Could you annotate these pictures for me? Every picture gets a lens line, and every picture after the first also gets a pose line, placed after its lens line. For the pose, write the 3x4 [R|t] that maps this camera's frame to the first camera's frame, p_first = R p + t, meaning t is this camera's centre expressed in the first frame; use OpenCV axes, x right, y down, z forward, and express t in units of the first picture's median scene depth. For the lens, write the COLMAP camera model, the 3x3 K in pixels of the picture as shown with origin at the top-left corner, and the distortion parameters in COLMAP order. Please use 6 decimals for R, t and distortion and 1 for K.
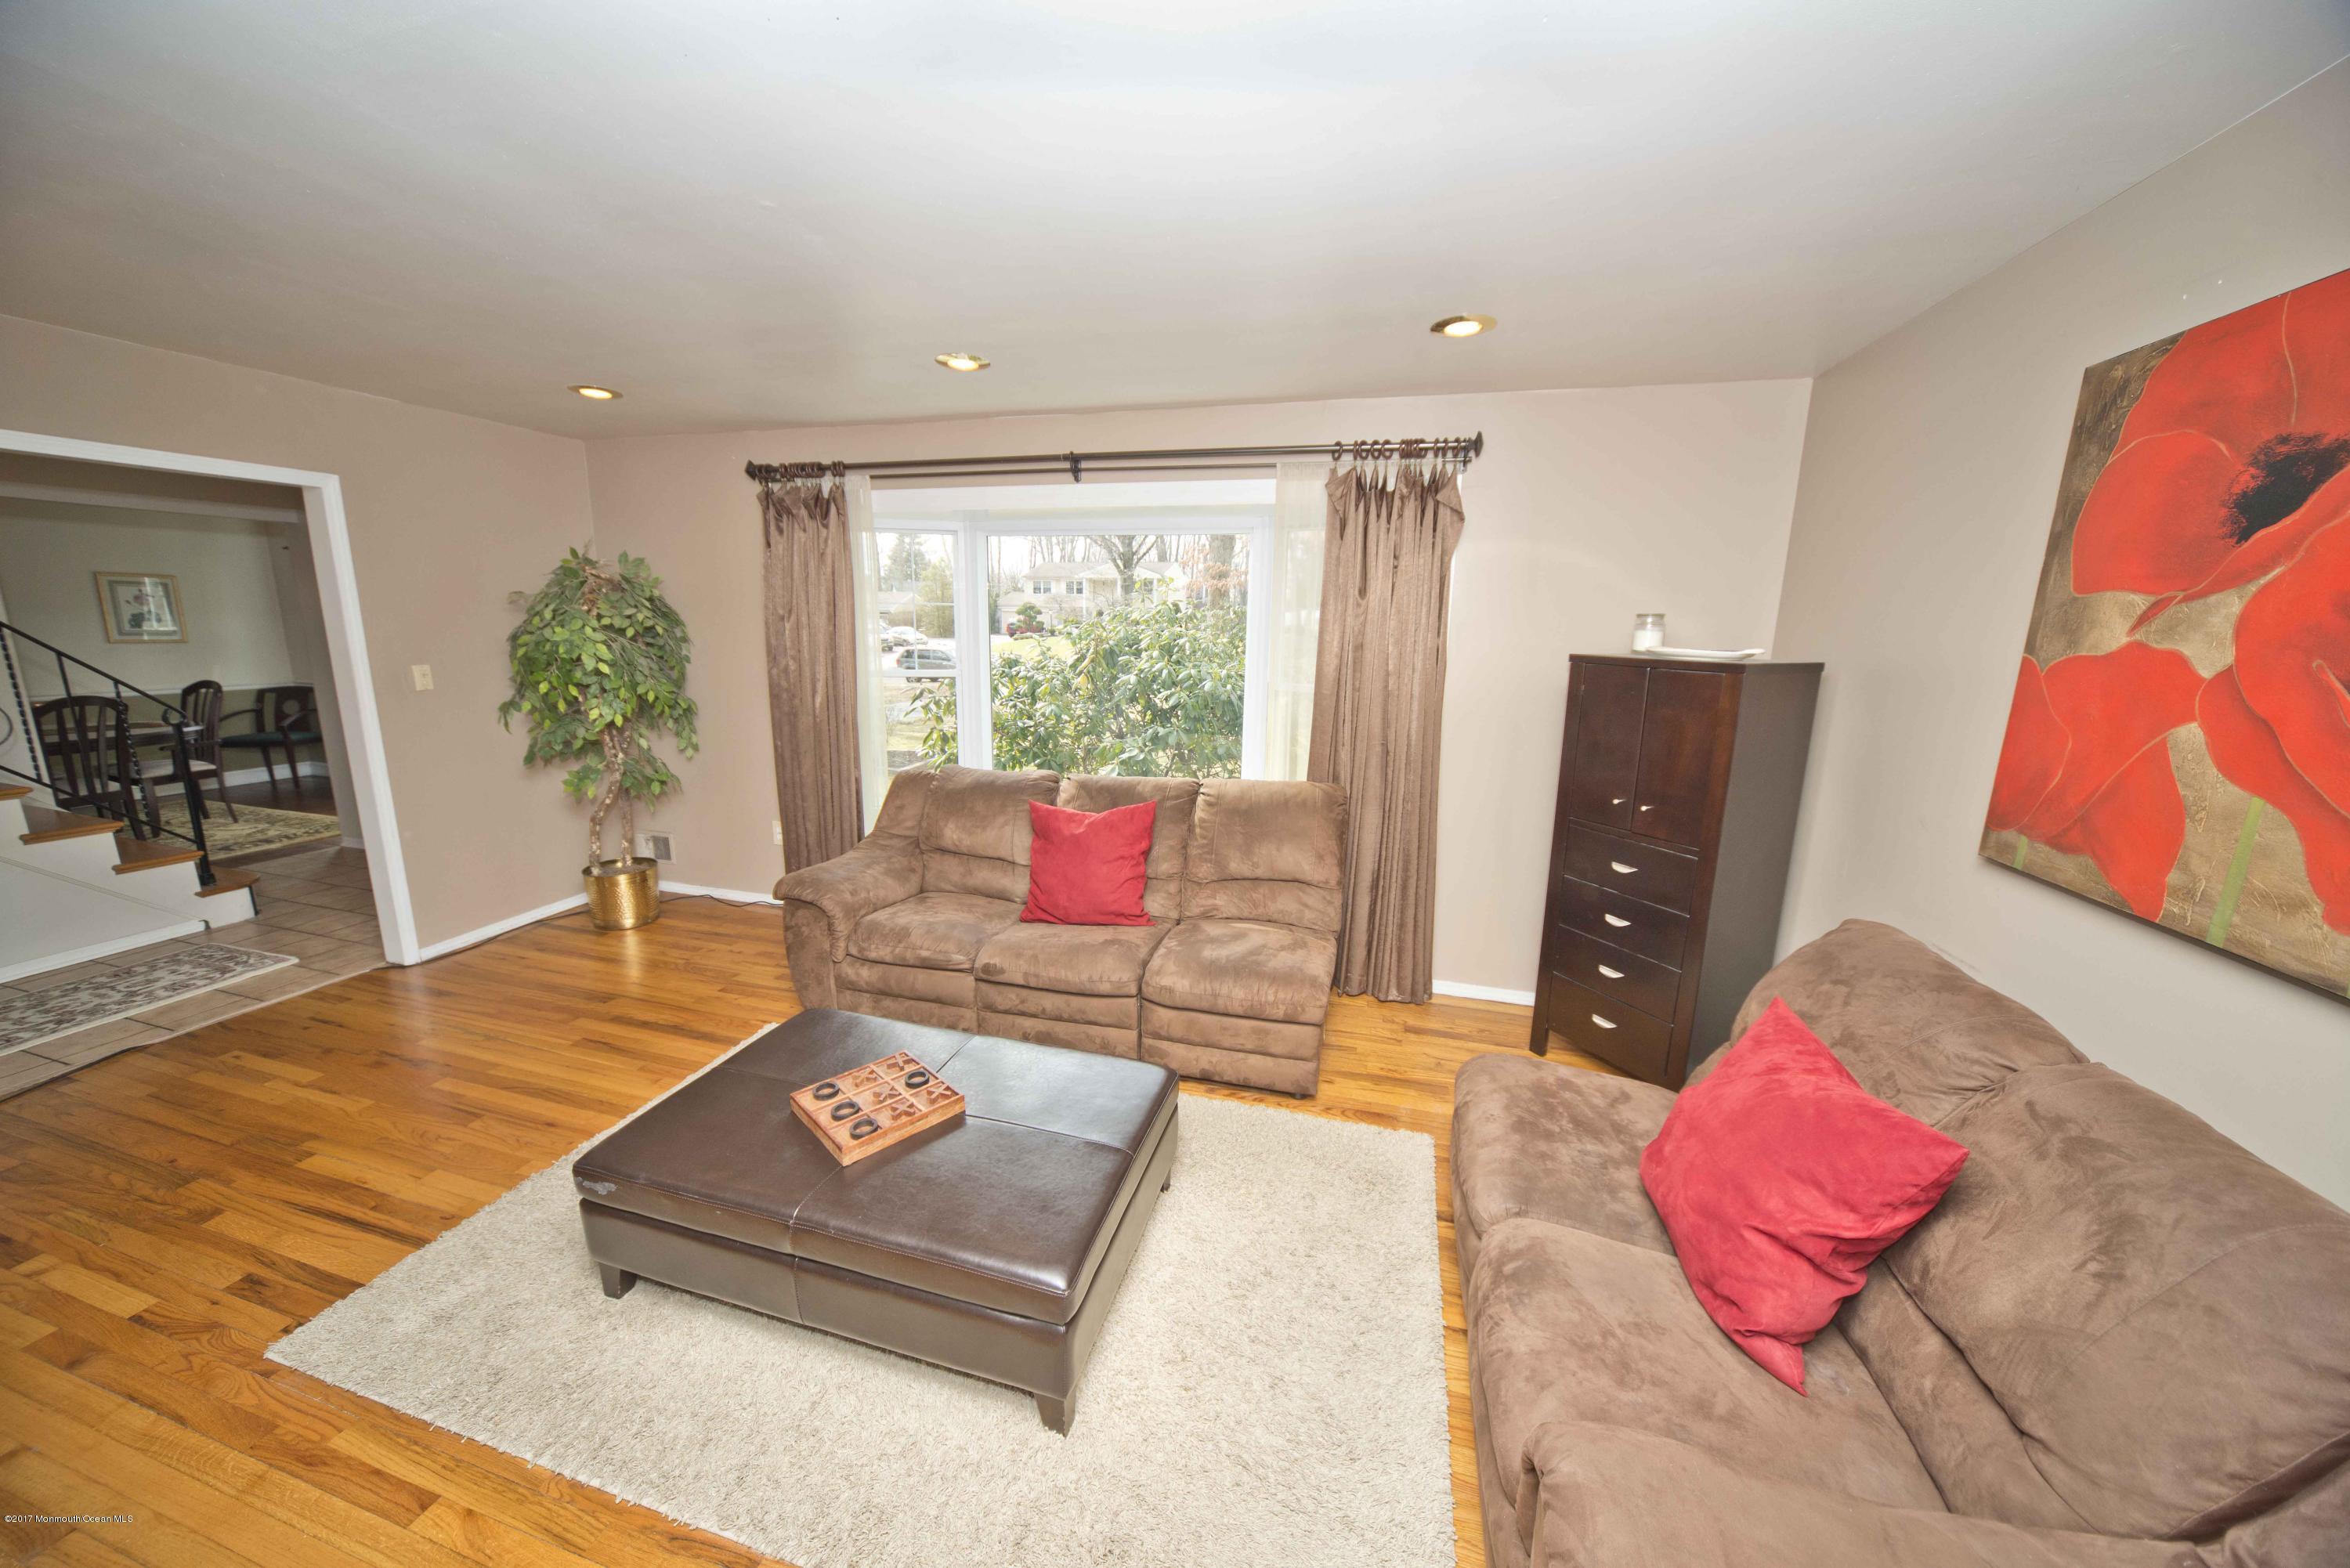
lens RADIAL K [[819.0, 0, 1159.4], [0, 819.0, 782.7], [0, 0, 1]] dist [-0.000576, -0.000079]
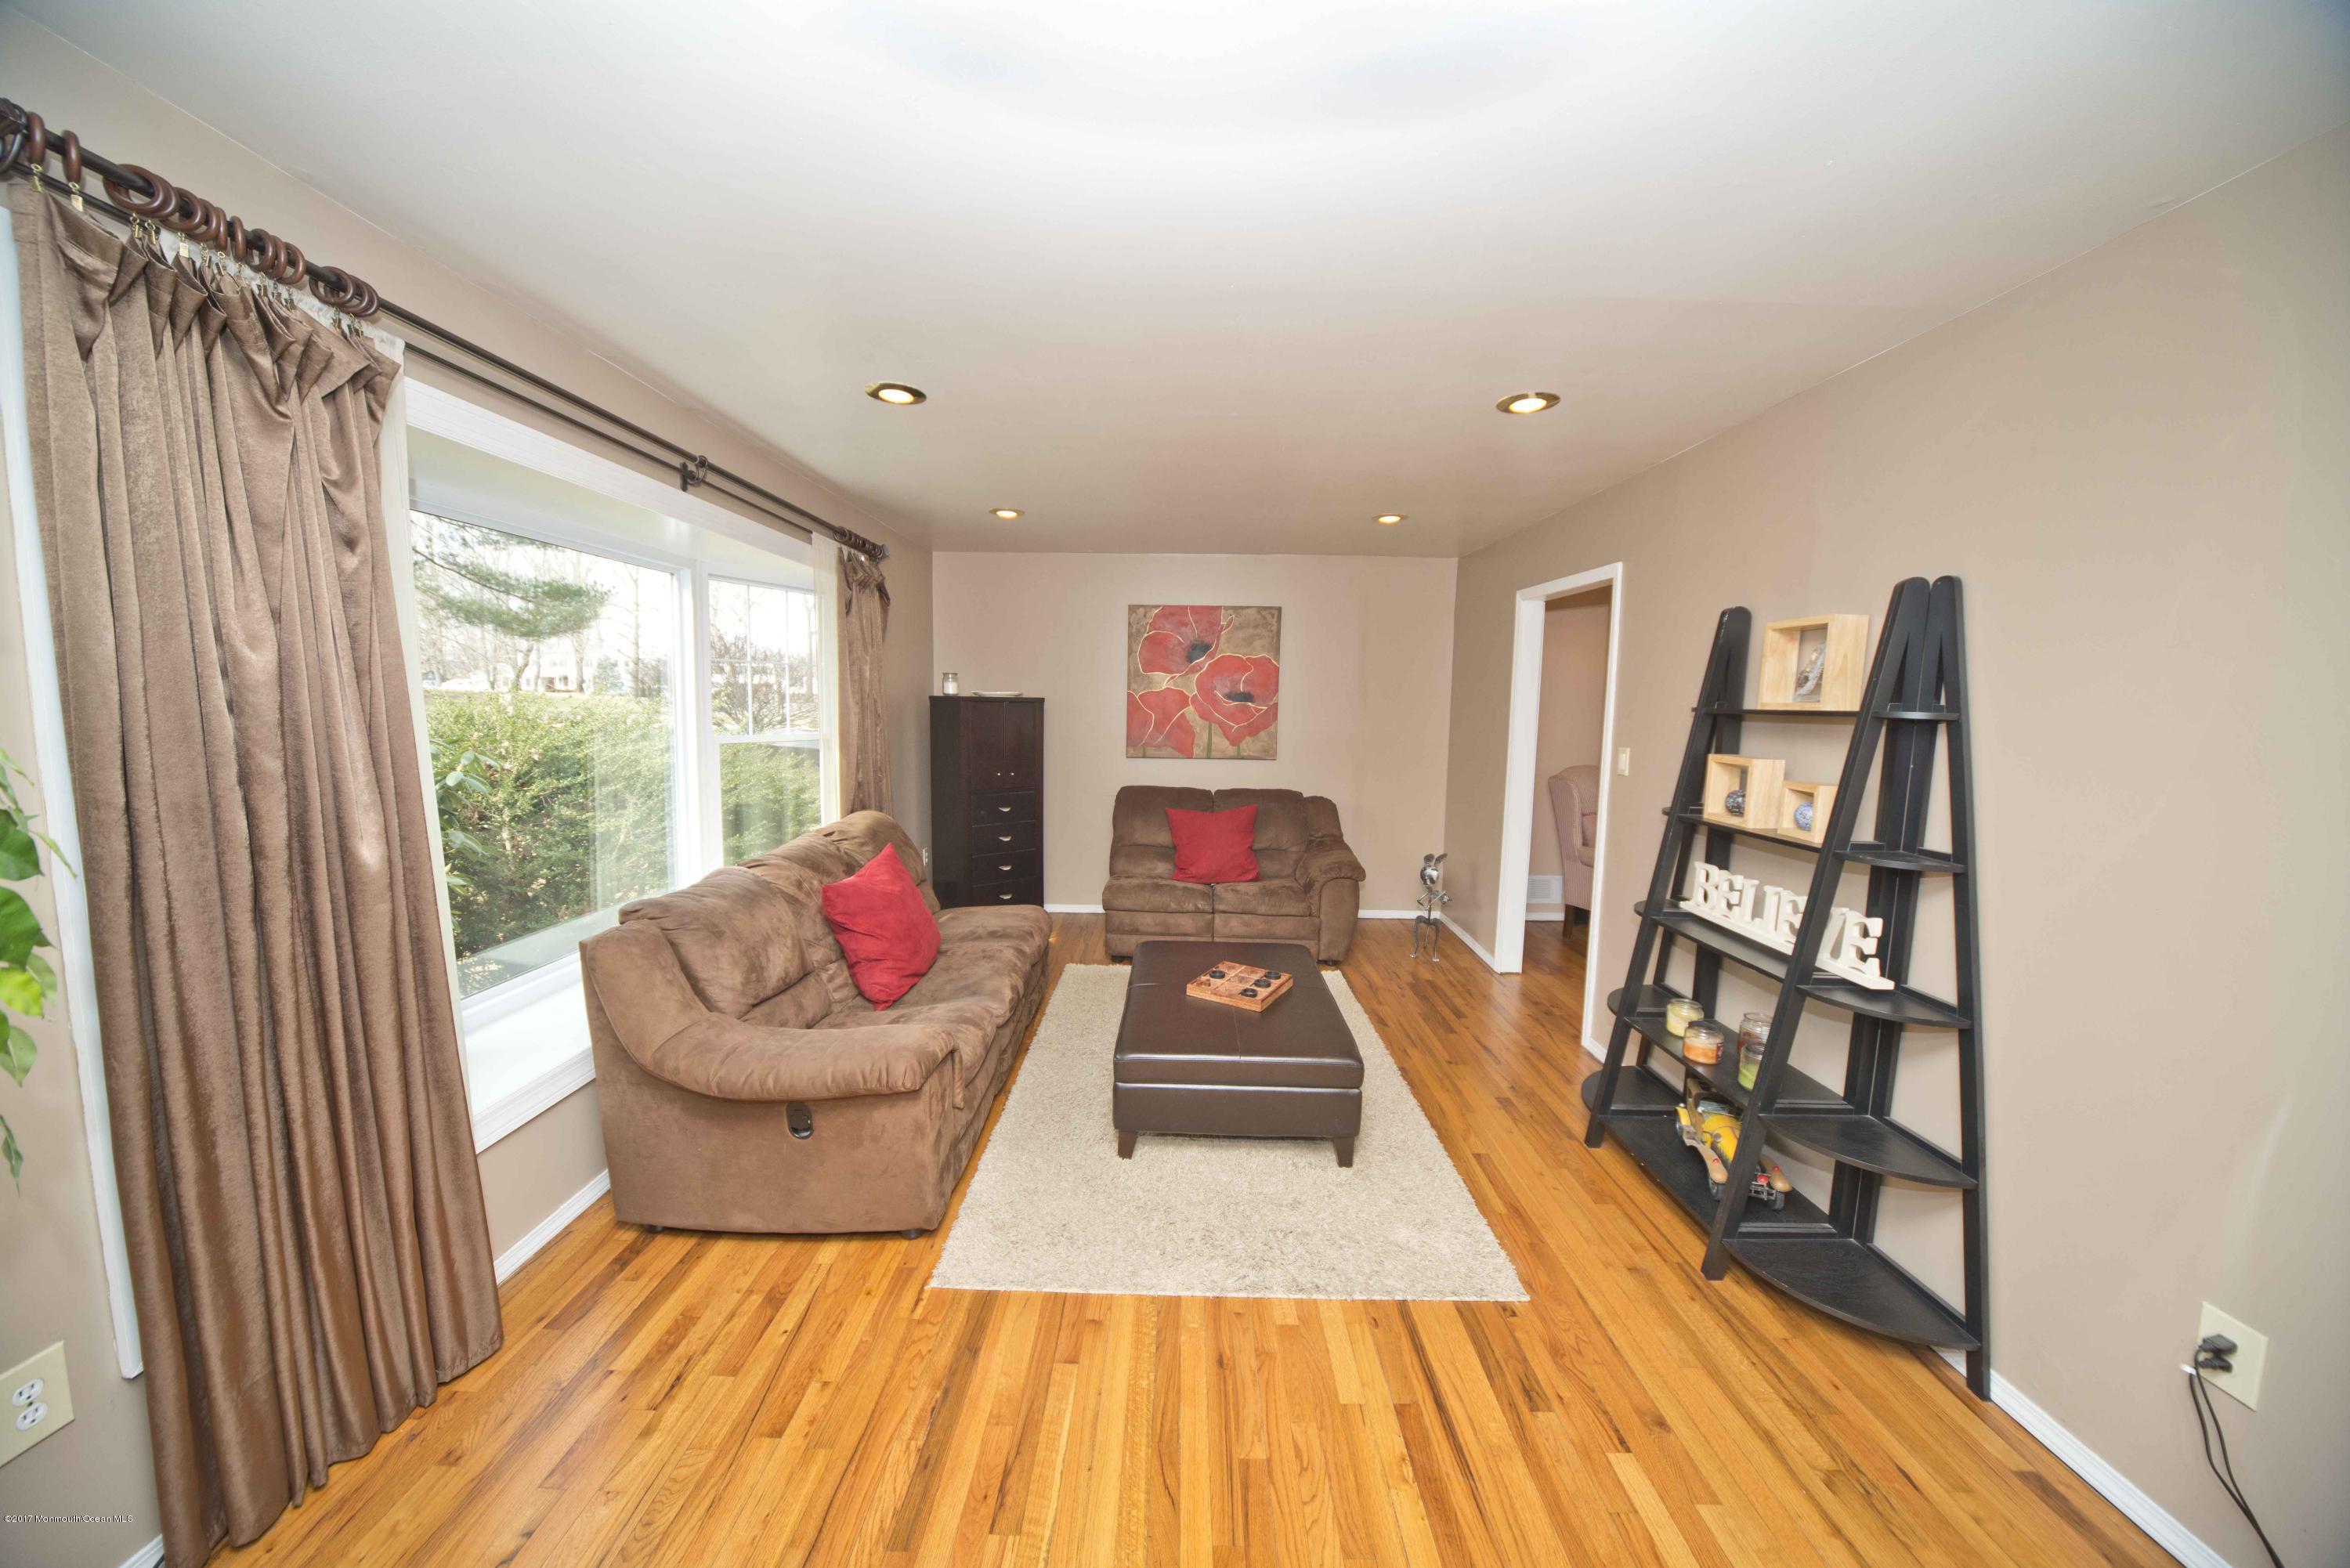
lens RADIAL K [[816.6, 0, 1170.3], [0, 816.6, 783.9], [0, 0, 1]] dist [-0.000542, -0.000076]
pose [[-0.273065, -0.121024, 0.954352, -1.422587], [0.169109, 0.970568, 0.171466, -0.219634], [-0.947015, 0.208211, -0.244562, 1.163245]]
